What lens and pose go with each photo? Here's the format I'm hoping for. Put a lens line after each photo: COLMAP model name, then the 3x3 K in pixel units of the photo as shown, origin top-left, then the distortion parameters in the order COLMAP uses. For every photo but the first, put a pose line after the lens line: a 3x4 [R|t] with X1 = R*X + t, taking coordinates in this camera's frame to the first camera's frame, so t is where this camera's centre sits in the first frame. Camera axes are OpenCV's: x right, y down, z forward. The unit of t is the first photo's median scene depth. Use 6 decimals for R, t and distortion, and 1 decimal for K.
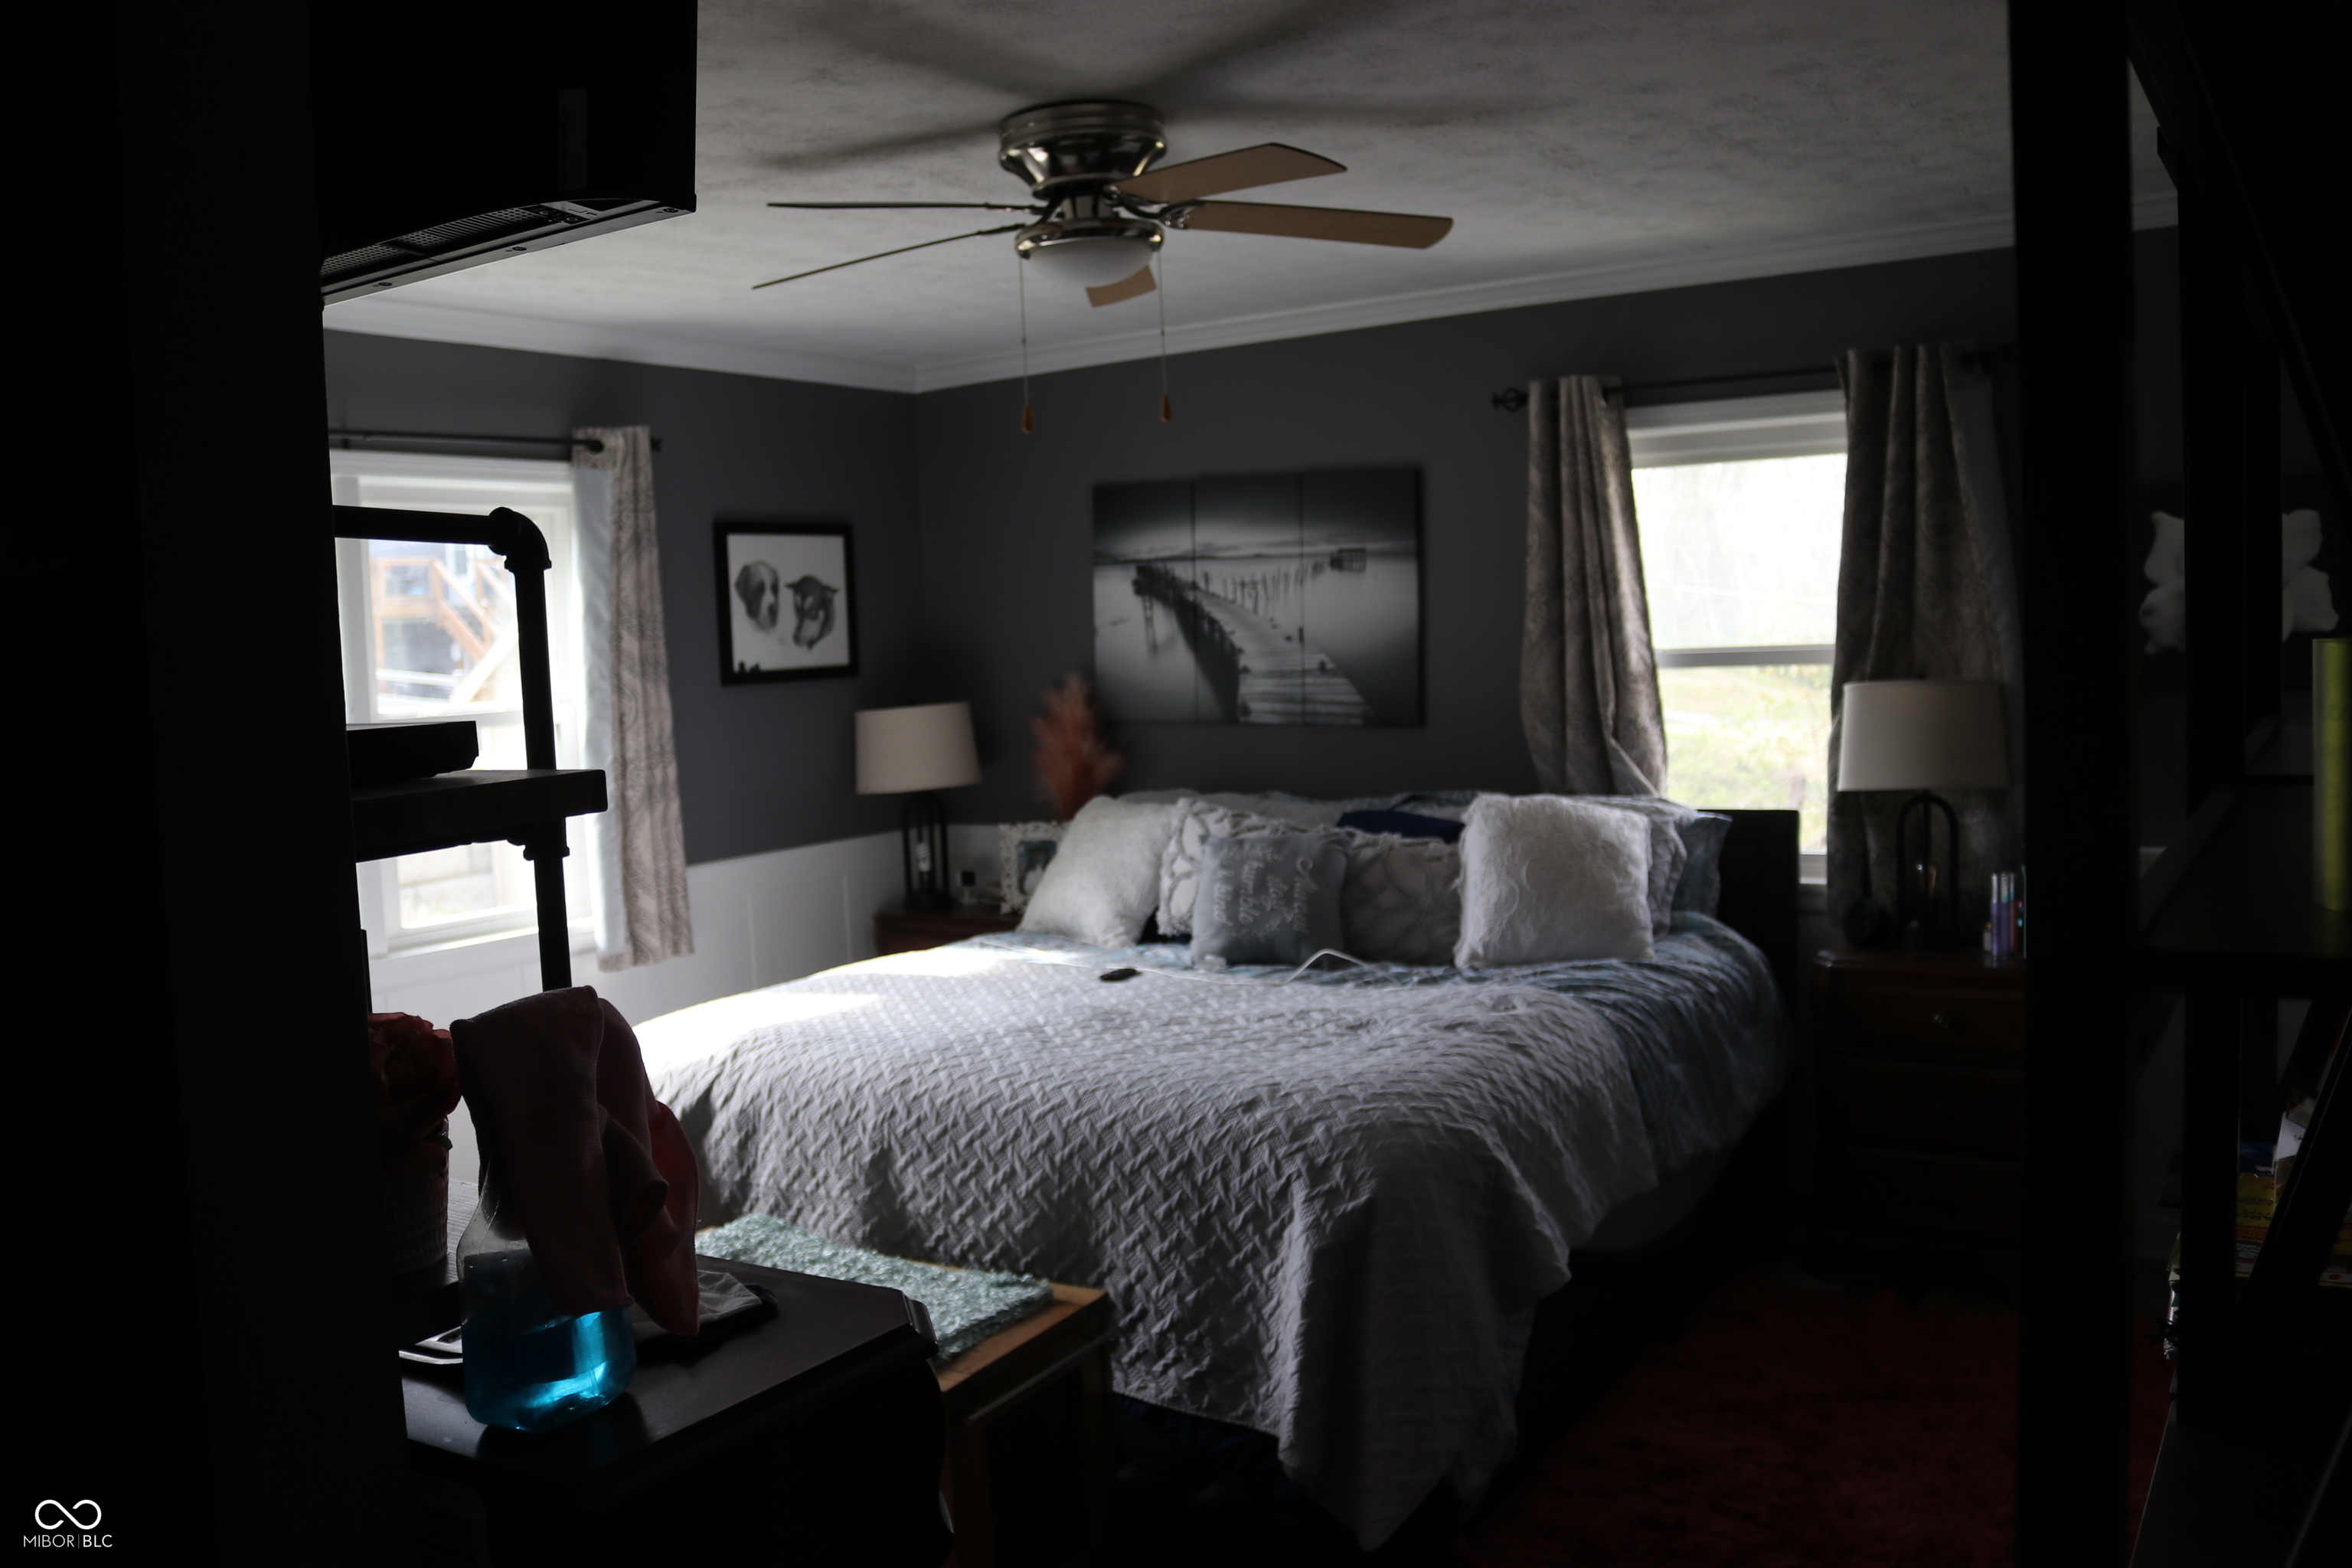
lens RADIAL K [[1925.1, 0, 1165.1], [0, 1925.1, 771.6], [0, 0, 1]] dist [-0.159634, 0.130880]
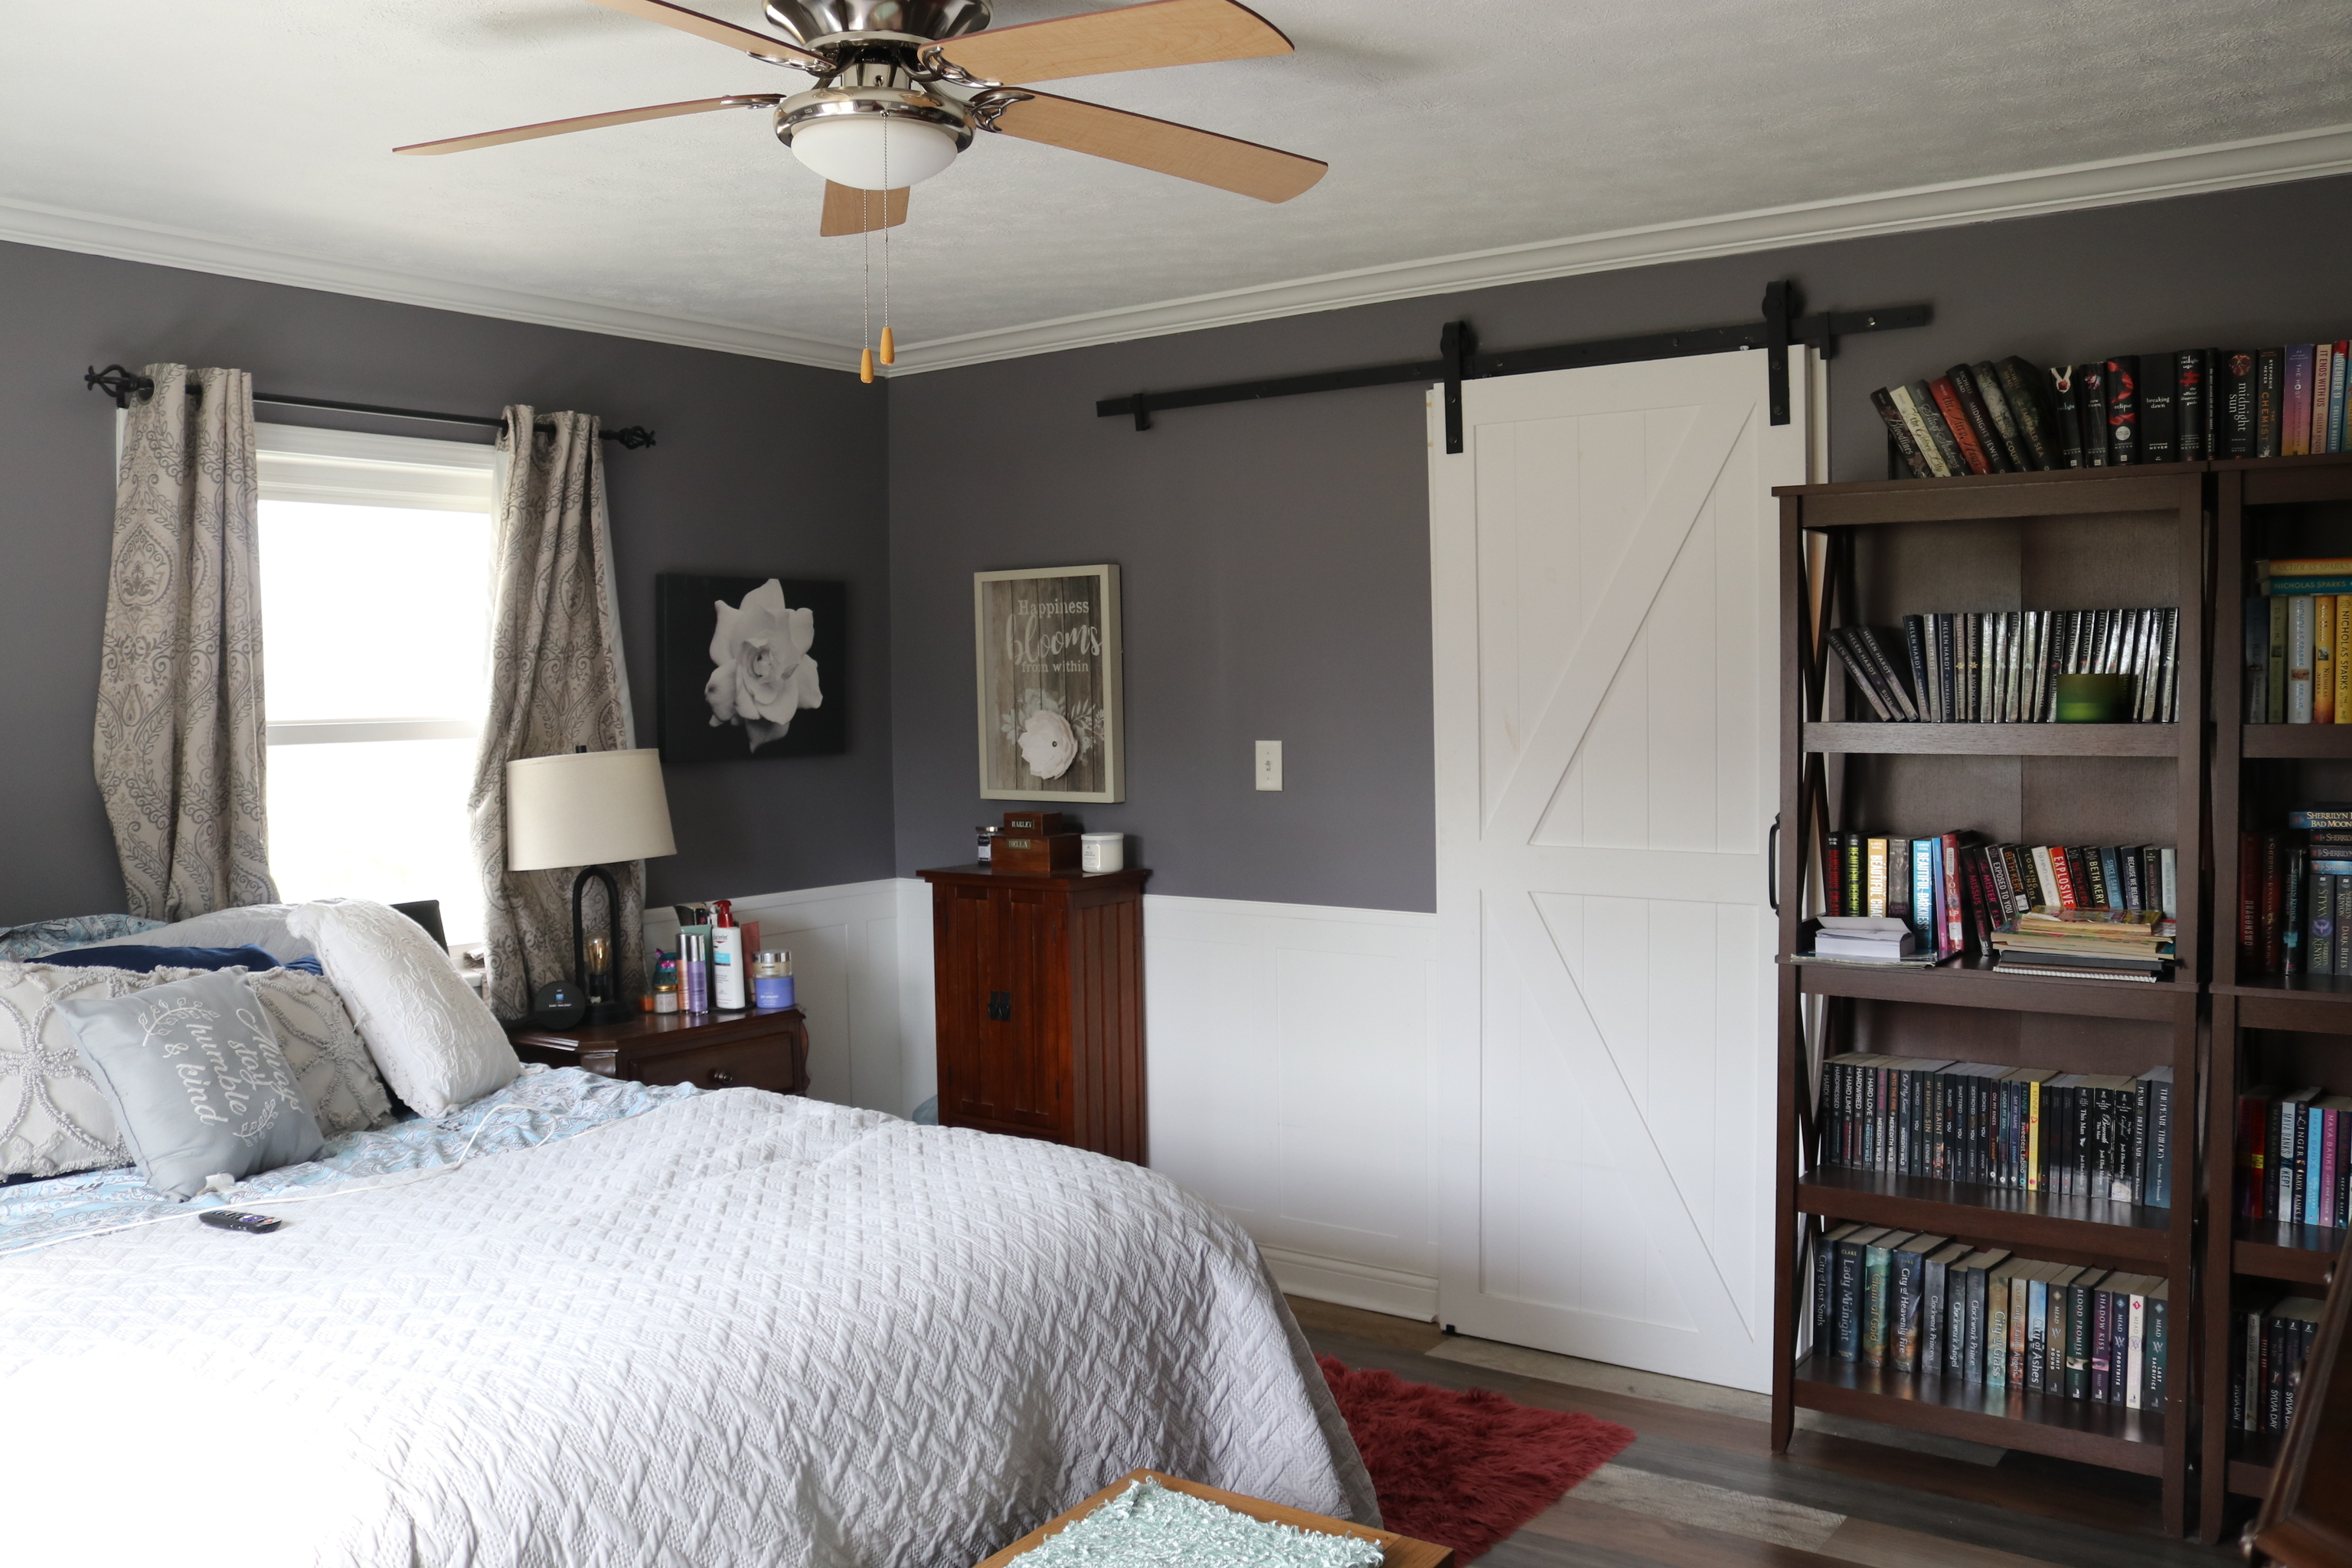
lens RADIAL K [[1925.1, 0, 1165.1], [0, 1925.1, 771.6], [0, 0, 1]] dist [-0.159634, 0.130880]
pose [[0.063716, -0.002344, 0.997965, -0.769646], [0.080258, 0.996770, -0.002783, -0.015187], [-0.994736, 0.080272, 0.063698, 0.854794]]
